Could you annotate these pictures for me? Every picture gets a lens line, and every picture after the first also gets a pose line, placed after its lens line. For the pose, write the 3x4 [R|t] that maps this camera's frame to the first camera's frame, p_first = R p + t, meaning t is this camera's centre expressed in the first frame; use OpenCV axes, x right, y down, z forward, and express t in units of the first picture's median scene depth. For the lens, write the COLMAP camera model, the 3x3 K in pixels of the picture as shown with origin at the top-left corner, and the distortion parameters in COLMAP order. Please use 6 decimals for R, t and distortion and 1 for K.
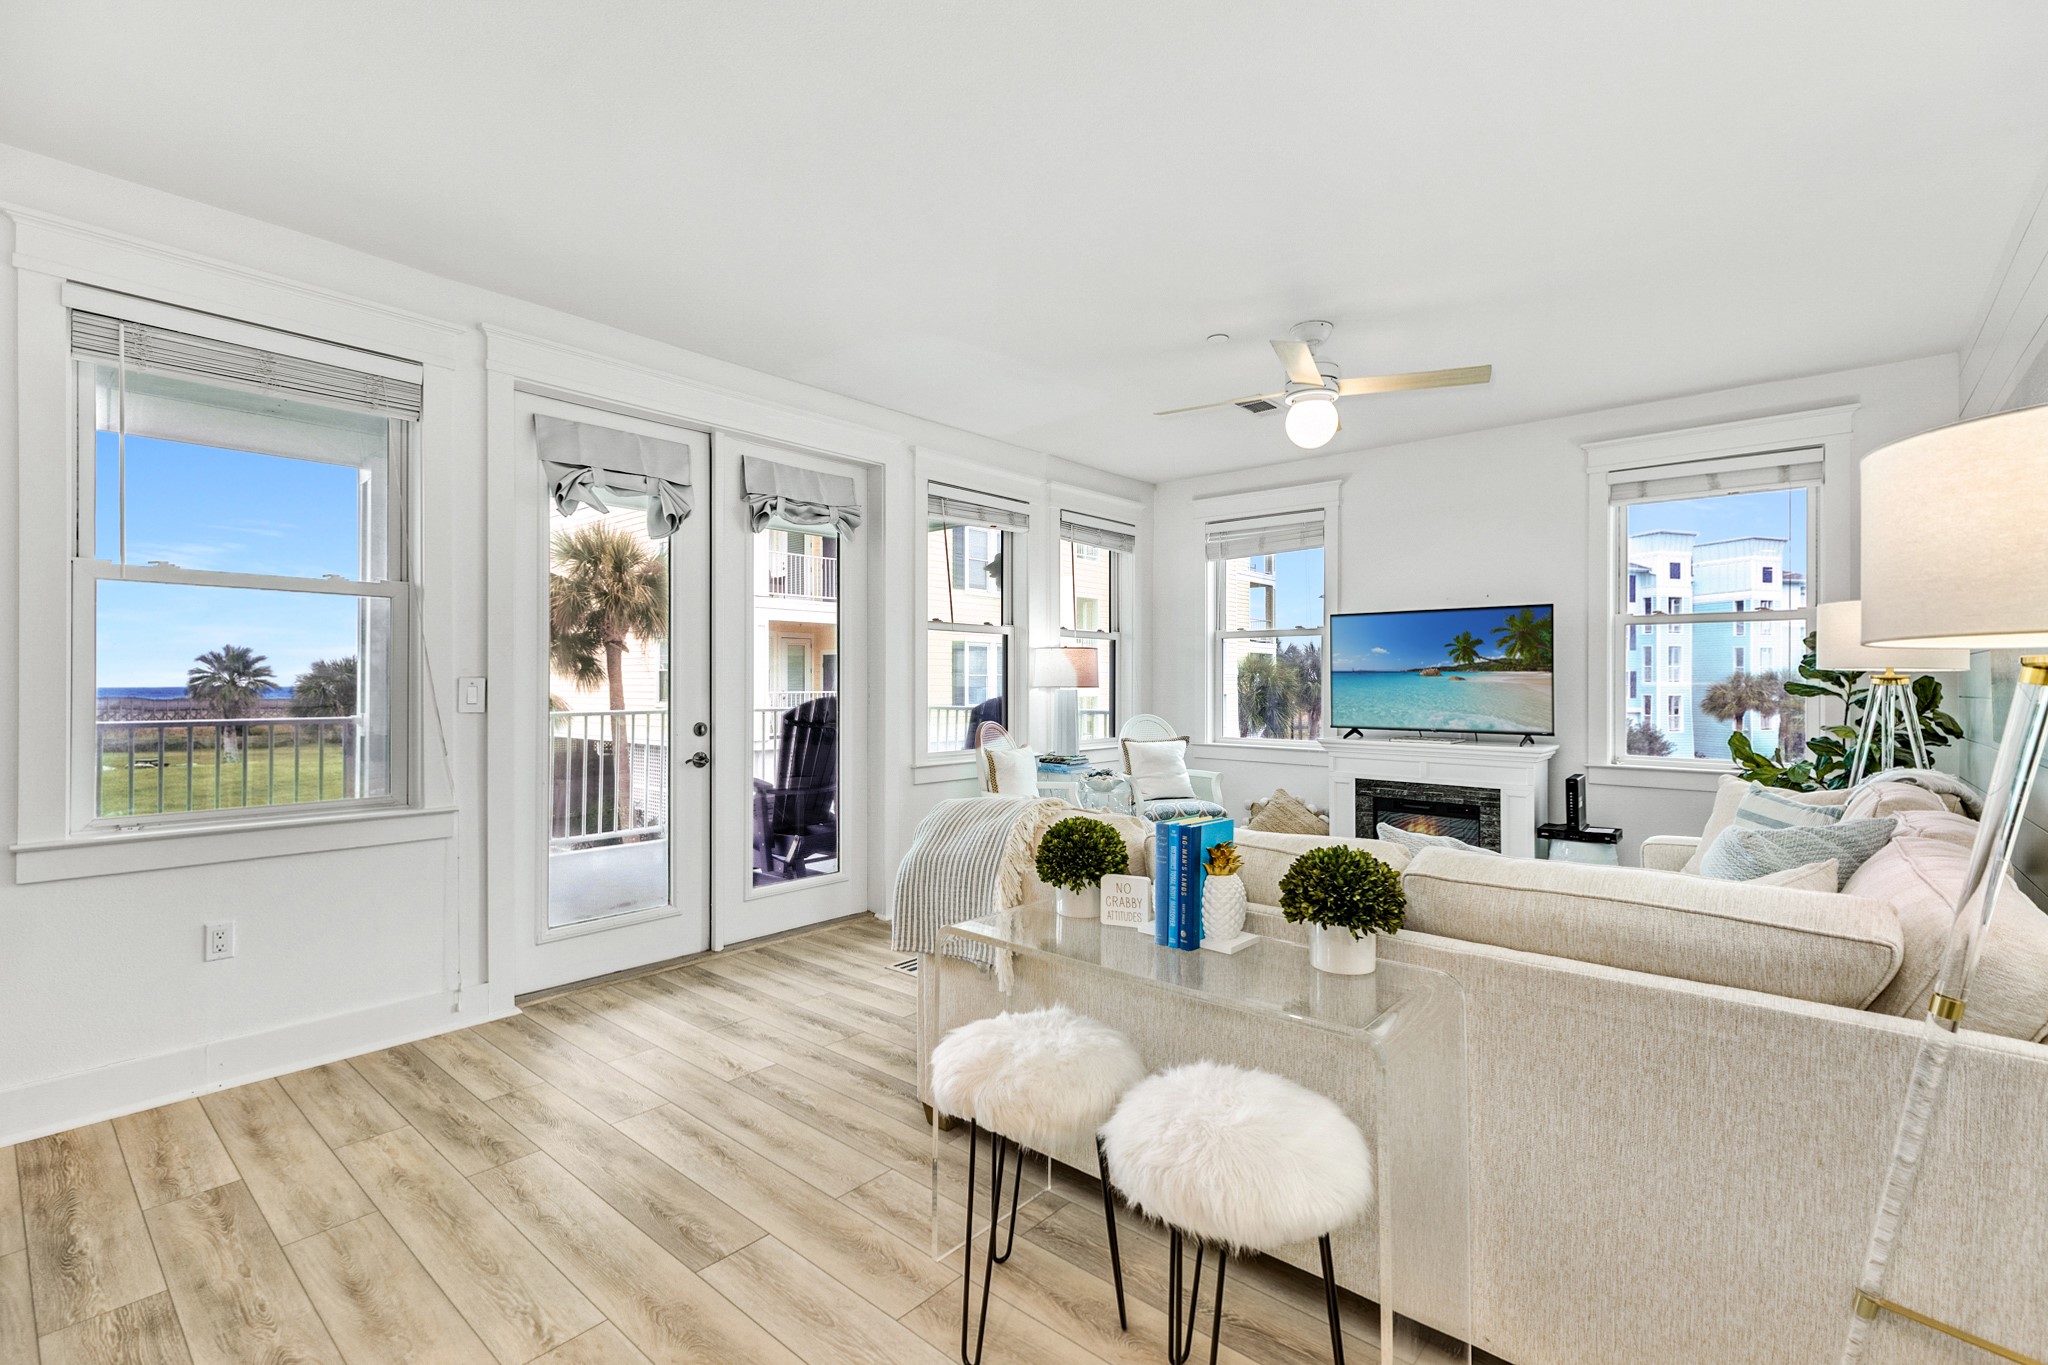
lens RADIAL K [[906.1, 0, 1032.9], [0, 906.1, 683.4], [0, 0, 1]] dist [-0.004638, -0.000688]
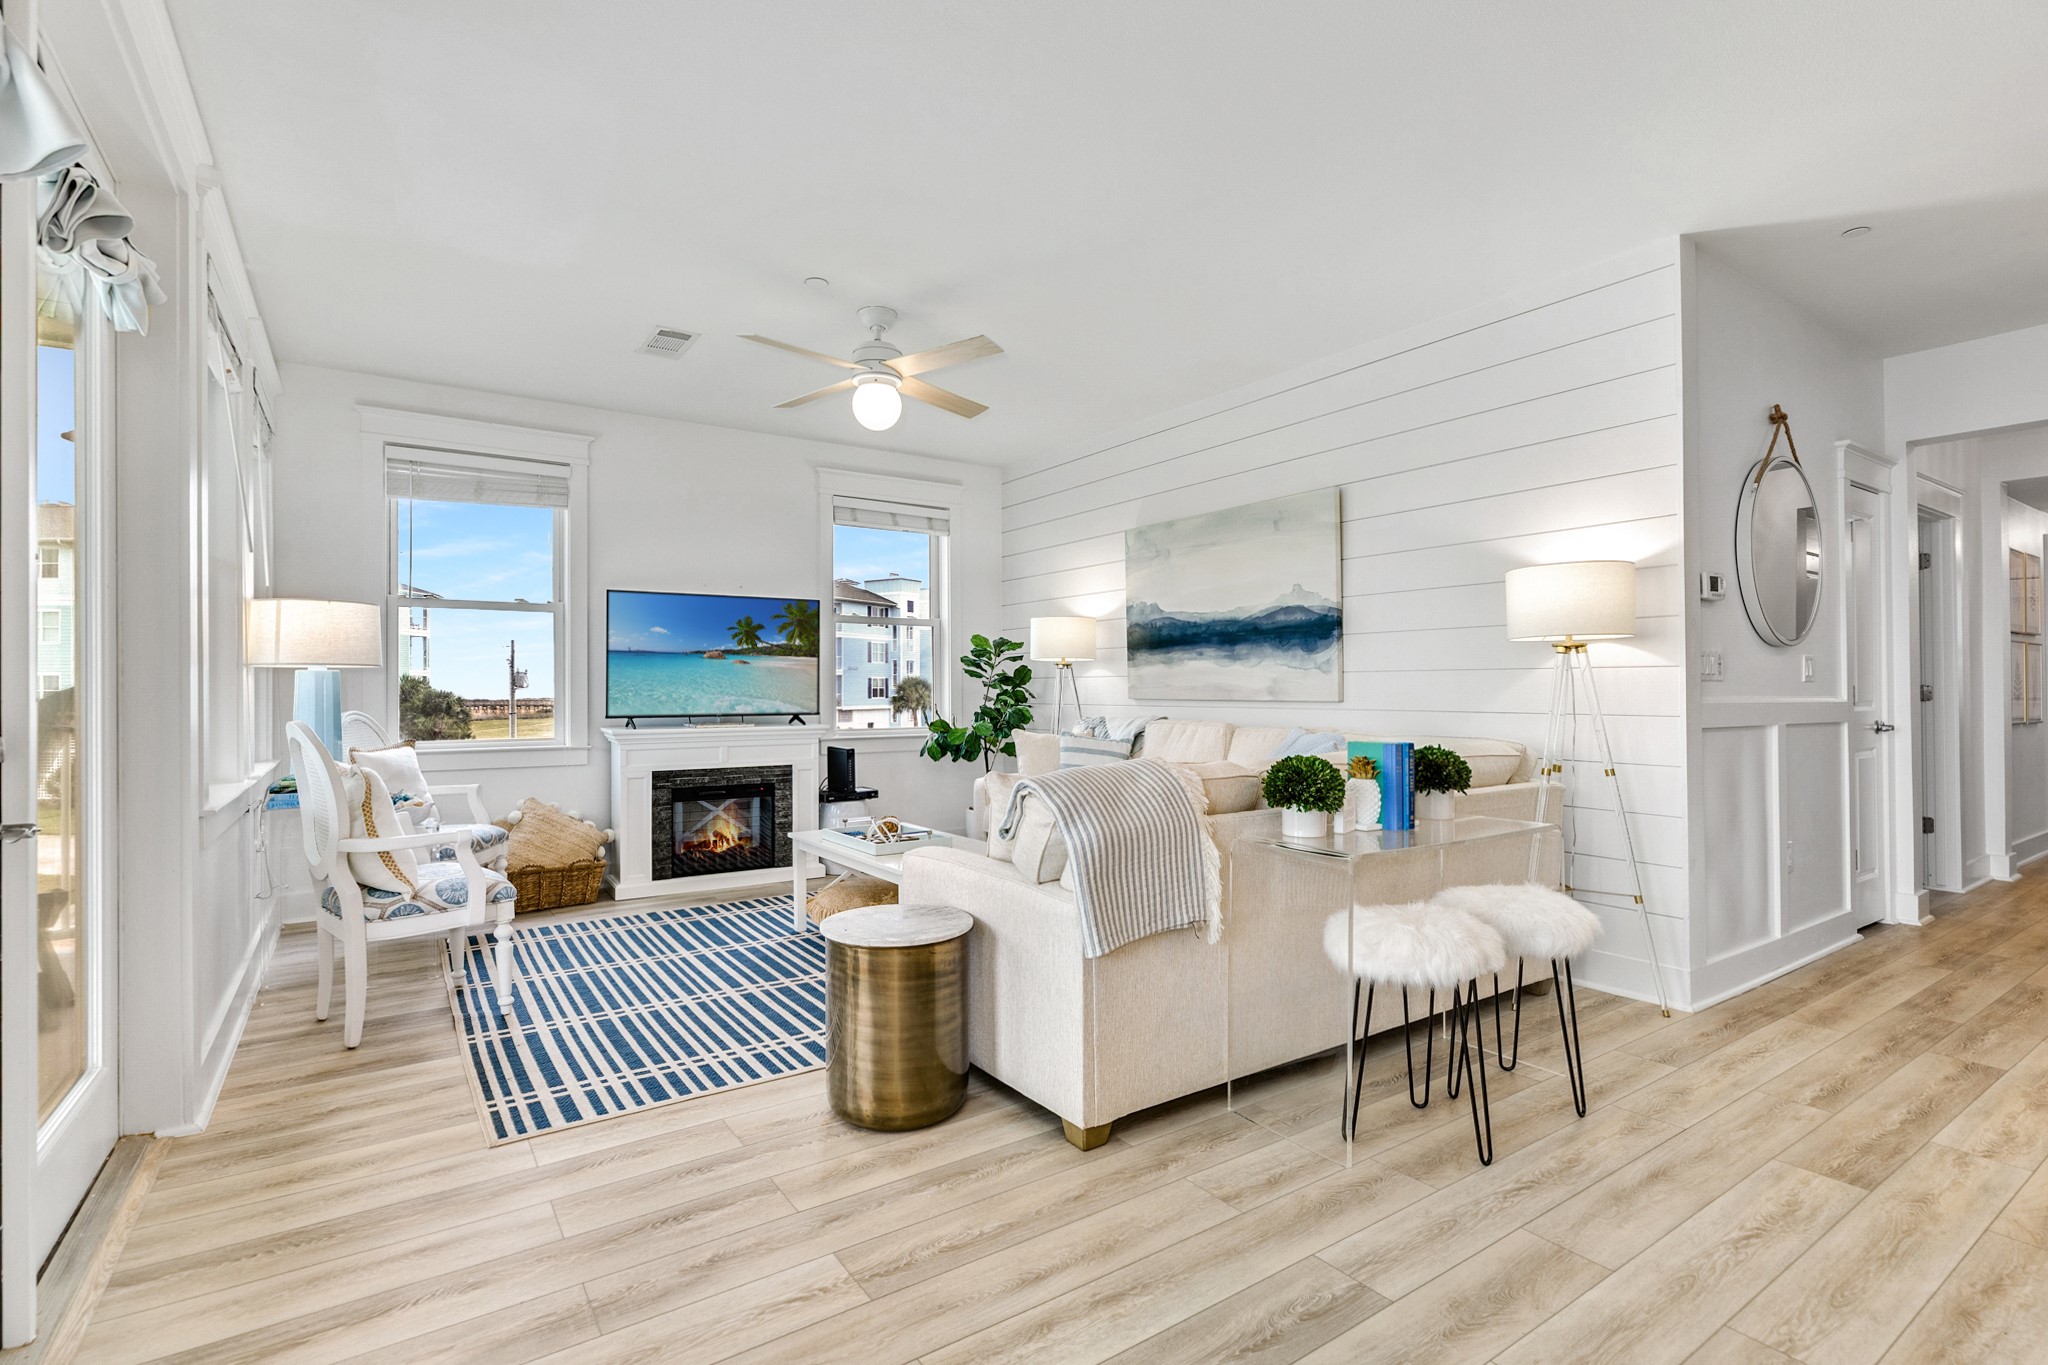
lens RADIAL K [[973.9, 0, 1023.8], [0, 973.9, 690.7], [0, 0, 1]] dist [0.001363, 0.000357]
pose [[0.264887, -0.003868, 0.964272, -0.521143], [0.001959, 0.999992, 0.003473, 0.024409], [-0.964277, 0.000969, 0.264893, 0.417749]]
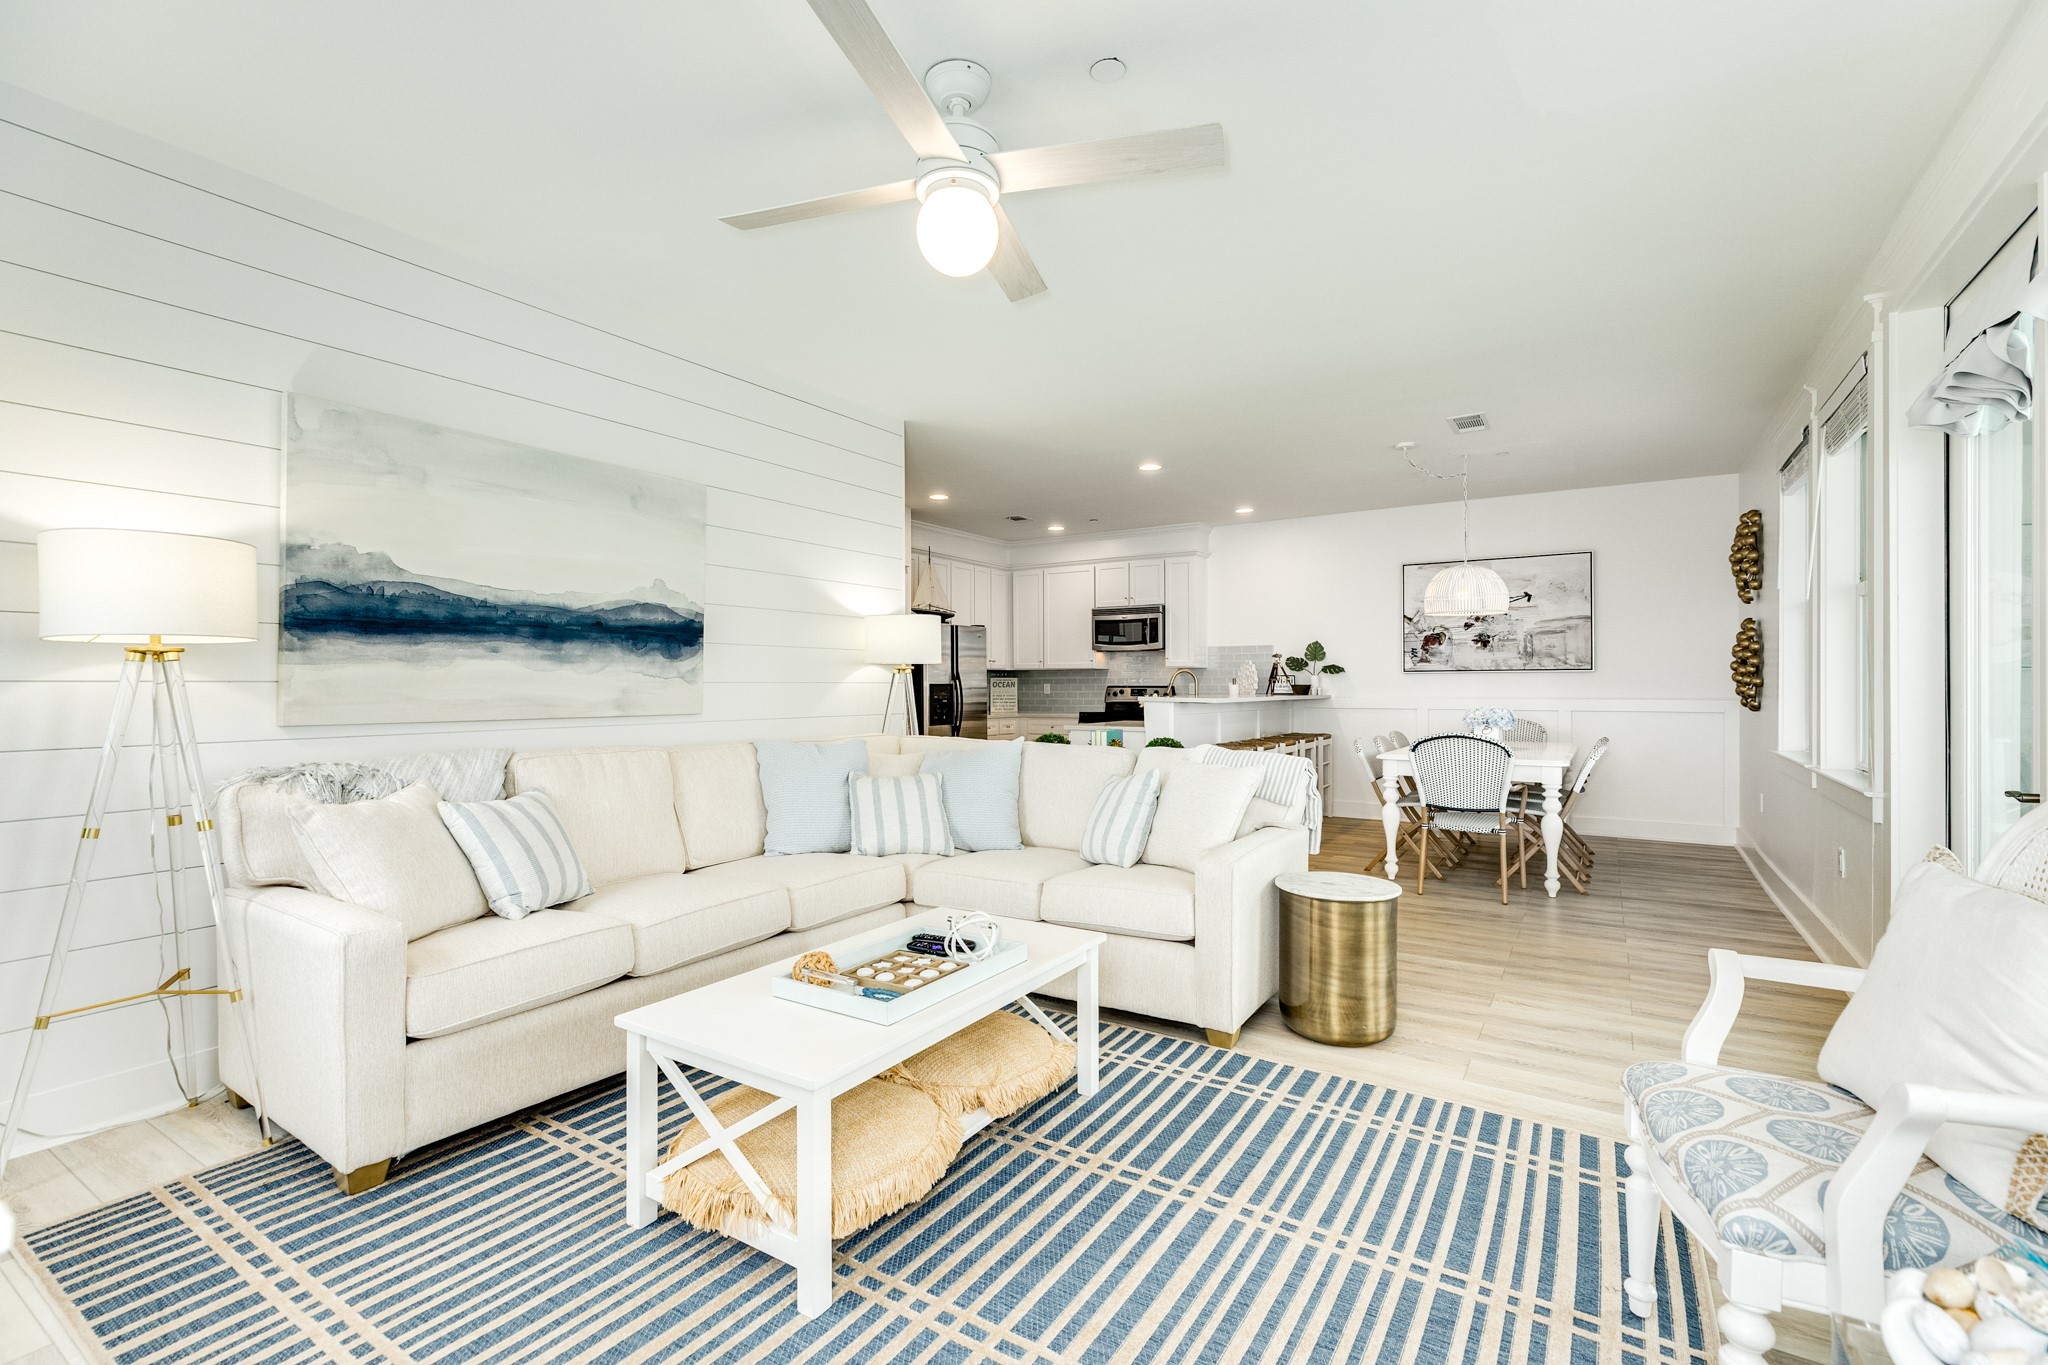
lens RADIAL K [[906.1, 0, 1026.8], [0, 906.1, 690.1], [0, 0, 1]] dist [-0.004638, -0.000688]
pose [[-0.990250, 0.005091, -0.139207, 0.252775], [0.005008, 0.999987, 0.000950, 0.018431], [0.139210, 0.000244, -0.990263, 1.194749]]
